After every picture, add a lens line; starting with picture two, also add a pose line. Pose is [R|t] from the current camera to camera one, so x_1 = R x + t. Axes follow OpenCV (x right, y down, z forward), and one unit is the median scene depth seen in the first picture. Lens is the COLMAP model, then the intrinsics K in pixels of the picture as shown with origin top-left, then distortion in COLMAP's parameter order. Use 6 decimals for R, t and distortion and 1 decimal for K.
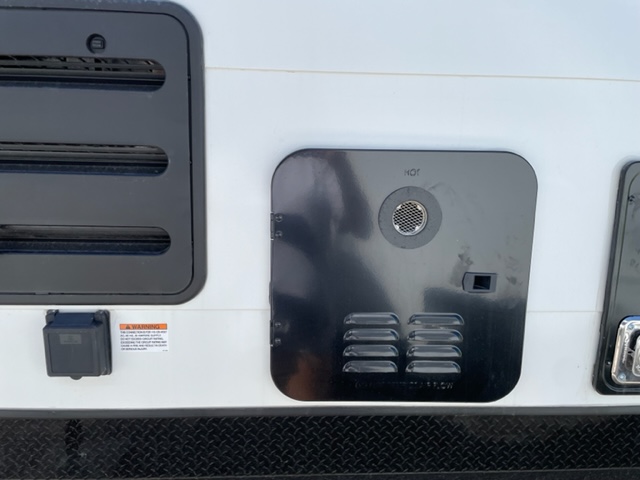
lens RADIAL K [[532.9, 0, 321.6], [0, 532.9, 237.0], [0, 0, 1]] dist [0.053934, -0.074208]
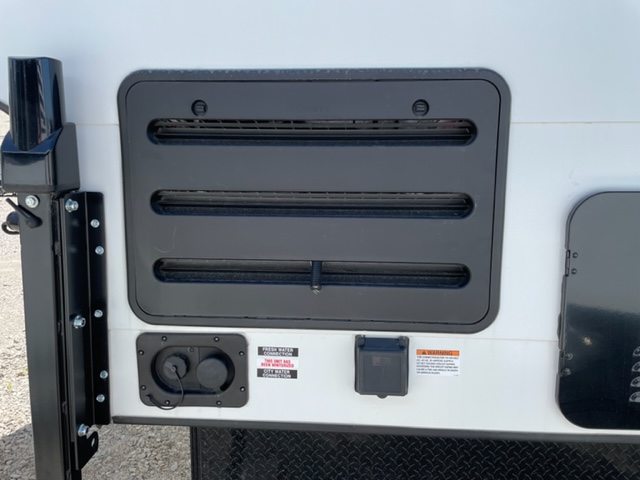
lens RADIAL K [[490.2, 0, 314.2], [0, 490.2, 236.5], [0, 0, 1]] dist [0.076299, -0.094303]
pose [[0.991861, -0.004731, -0.127236, -0.458135], [-0.005184, 0.996980, -0.077481, 0.007458], [0.127219, 0.077510, 0.988842, -0.069659]]
